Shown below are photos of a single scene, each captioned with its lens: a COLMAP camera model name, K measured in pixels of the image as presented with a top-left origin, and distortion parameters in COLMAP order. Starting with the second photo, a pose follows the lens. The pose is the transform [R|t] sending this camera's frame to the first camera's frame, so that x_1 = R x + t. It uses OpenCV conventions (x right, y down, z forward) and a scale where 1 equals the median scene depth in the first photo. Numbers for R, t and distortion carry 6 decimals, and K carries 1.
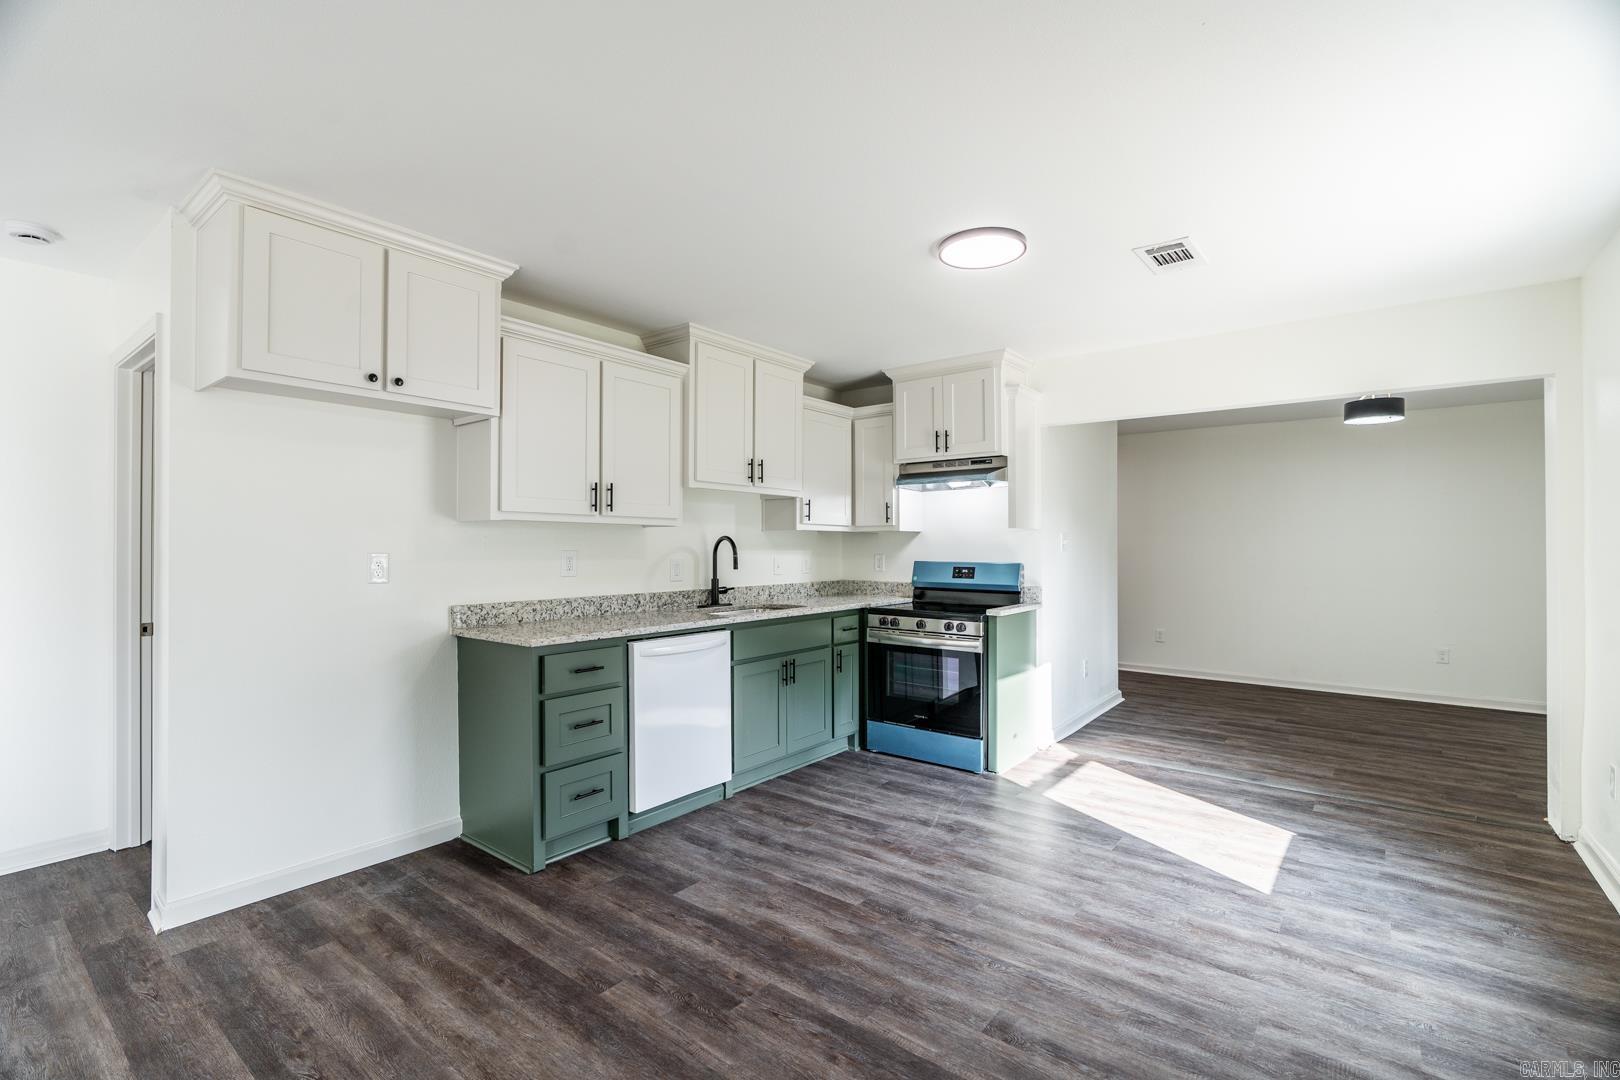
lens RADIAL K [[727.4, 0, 805.9], [0, 727.4, 540.9], [0, 0, 1]] dist [-0.001527, 0.000814]
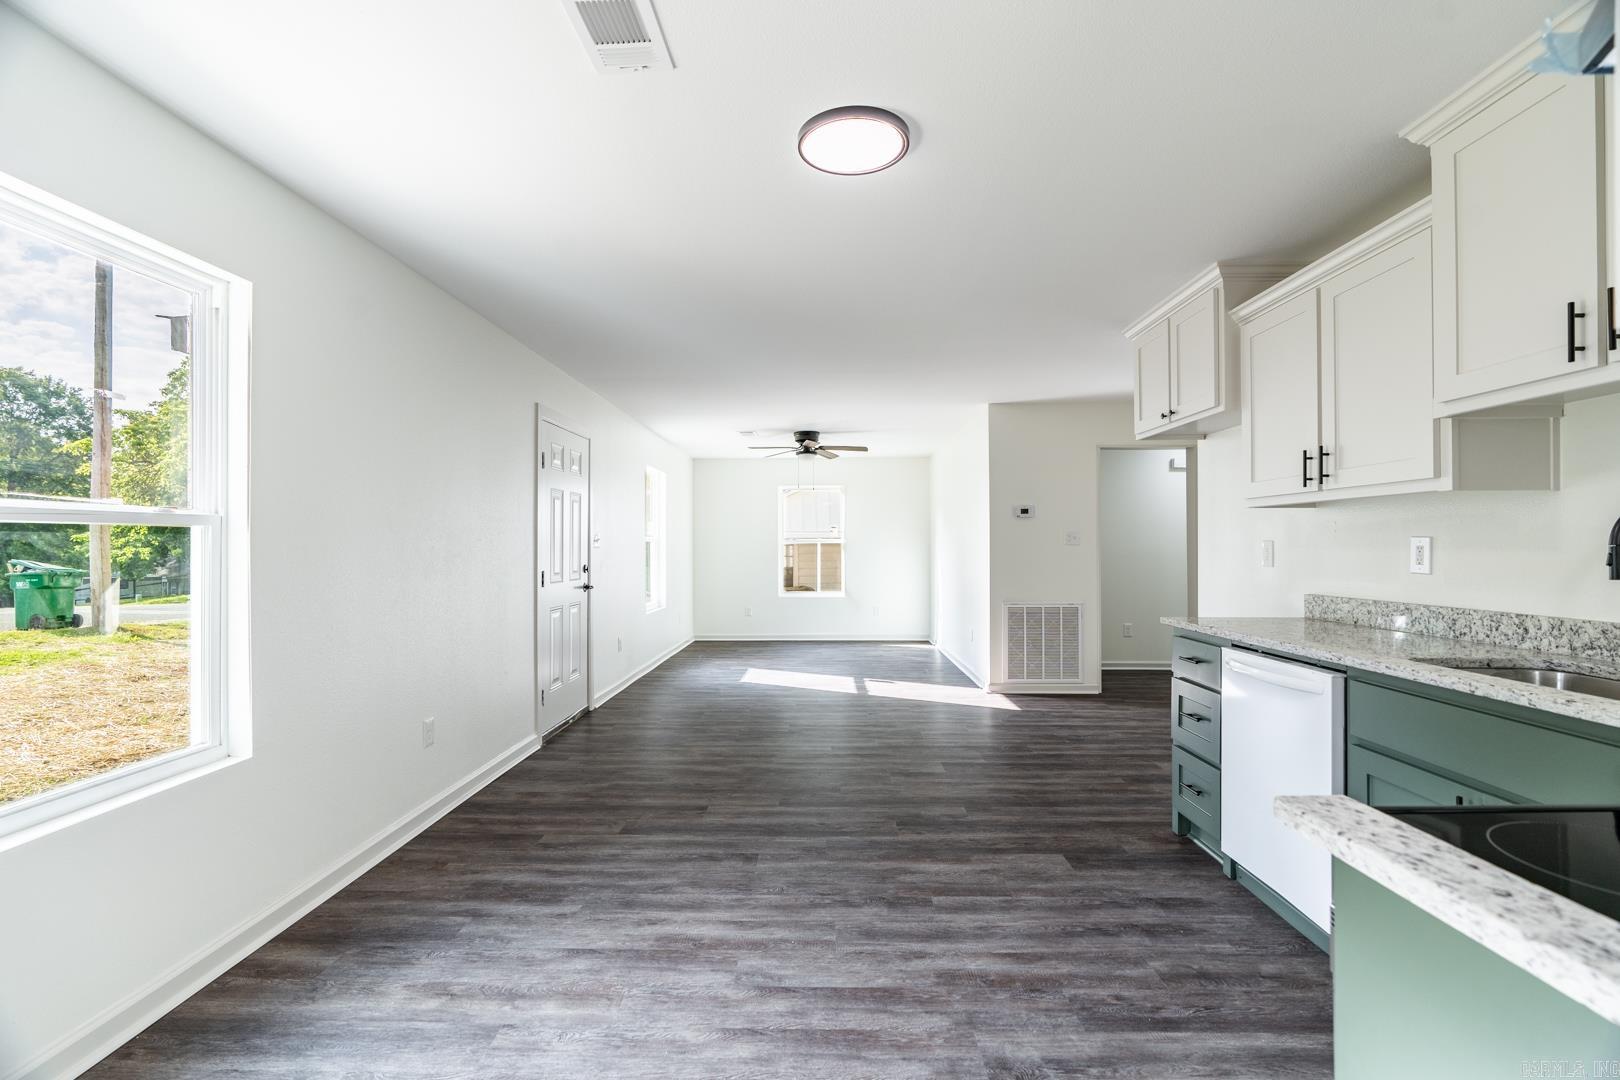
lens RADIAL K [[727.4, 0, 807.7], [0, 727.4, 546.0], [0, 0, 1]] dist [-0.001527, 0.000814]
pose [[-0.800087, 0.000524, -0.599884, 0.623581], [0.007670, 0.999927, -0.009355, 0.026672], [0.599835, -0.012086, -0.800033, 1.328808]]
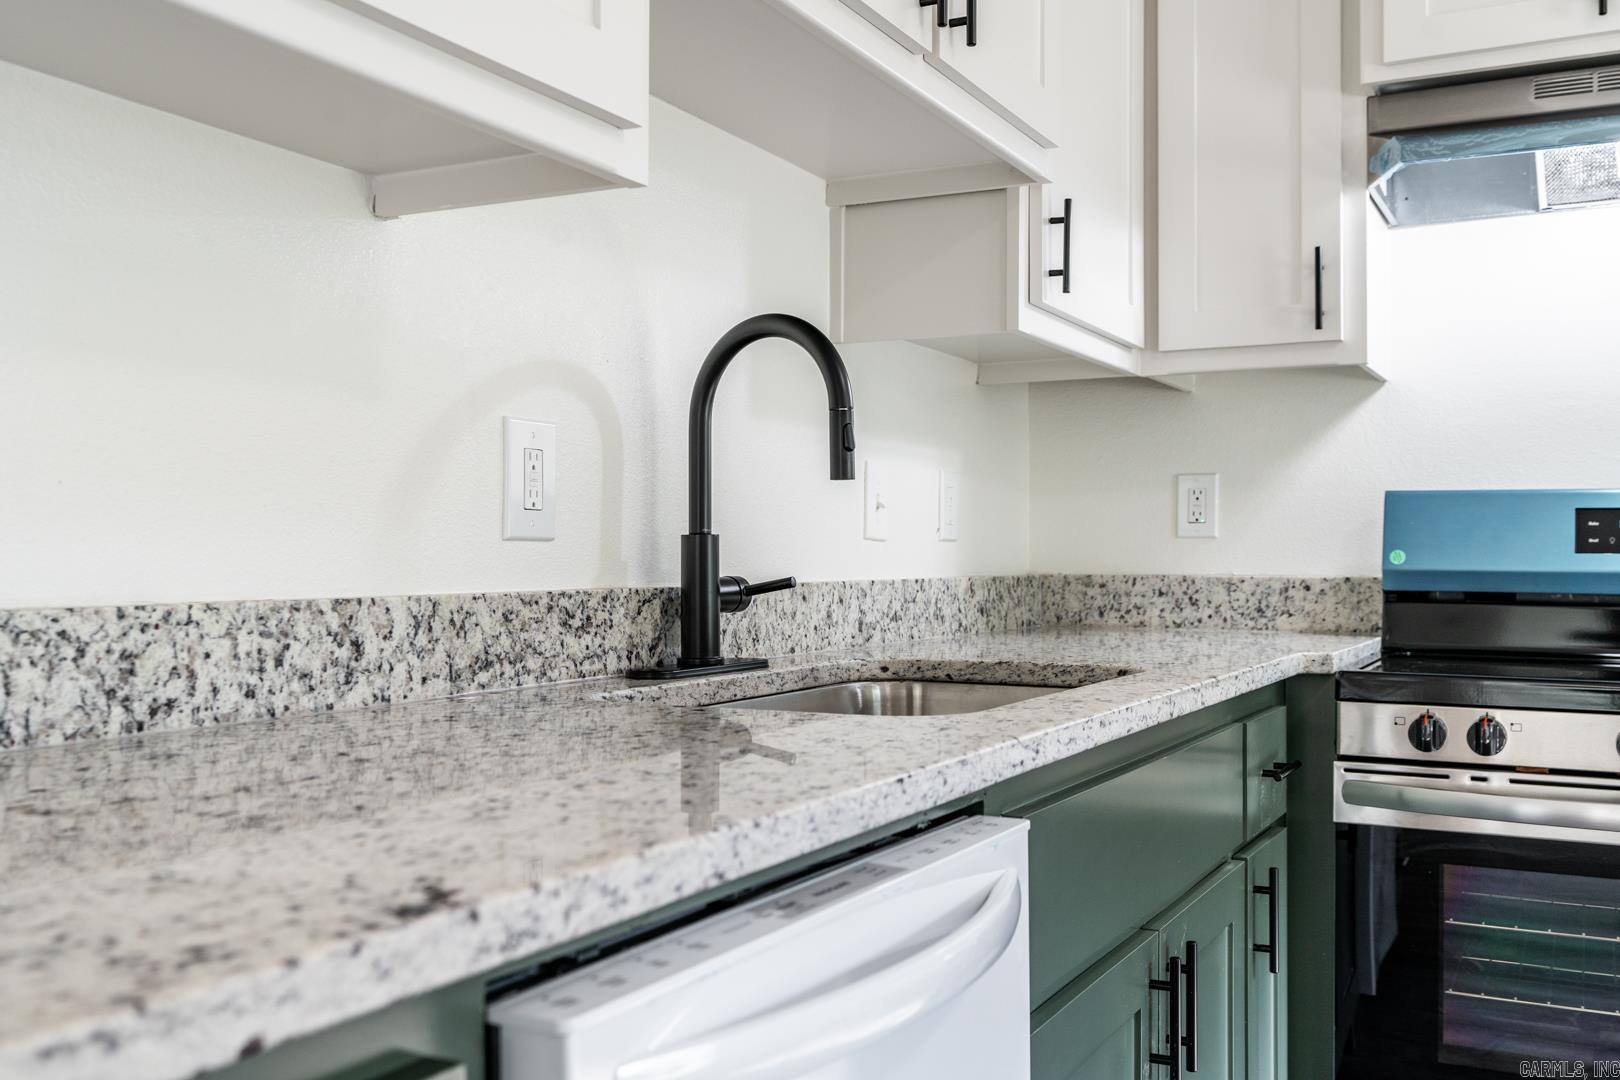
lens RADIAL K [[1575.3, 0, 802.3], [0, 1575.3, 542.4], [0, 0, 1]] dist [0.052368, 0.000000]
pose [[0.980600, 0.004751, 0.195961, -0.238604], [-0.004530, 0.999988, -0.001578, 0.071352], [-0.195966, 0.000660, 0.980611, 0.740667]]
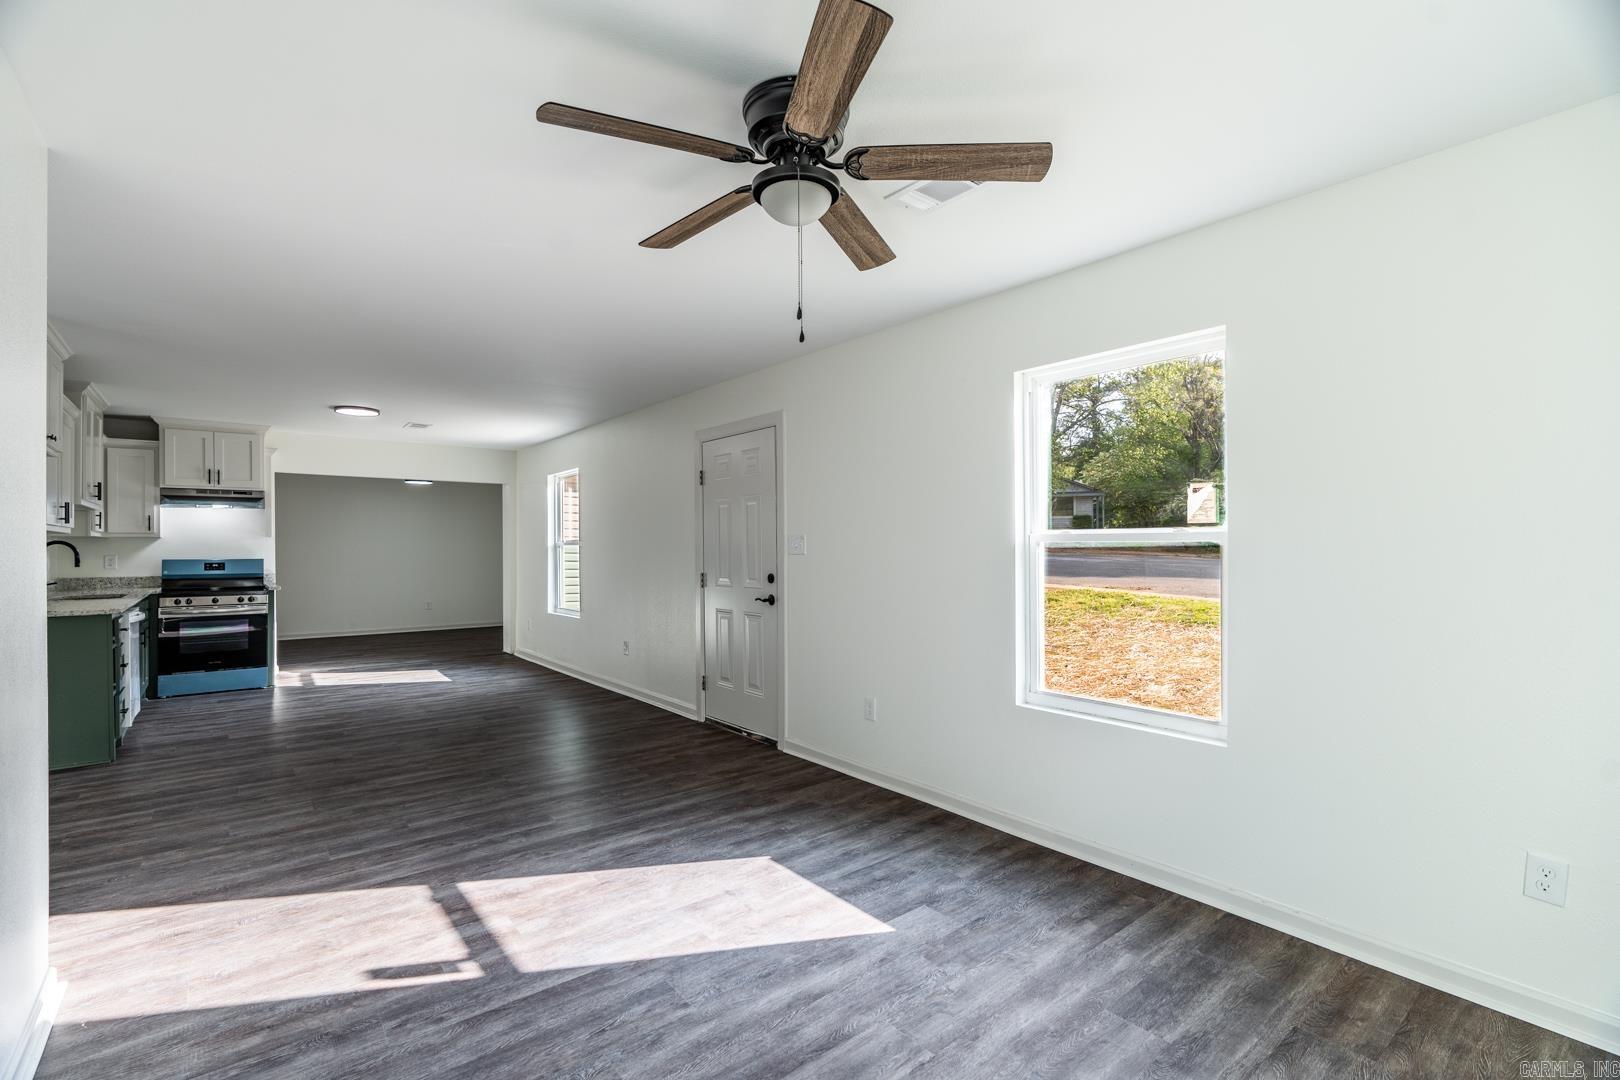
lens RADIAL K [[727.4, 0, 815.0], [0, 727.4, 539.7], [0, 0, 1]] dist [-0.001527, 0.000814]
pose [[0.209904, 0.007664, 0.977692, -1.351100], [-0.004645, 0.999966, -0.006842, -0.007494], [-0.977711, -0.003105, 0.209932, -0.673698]]
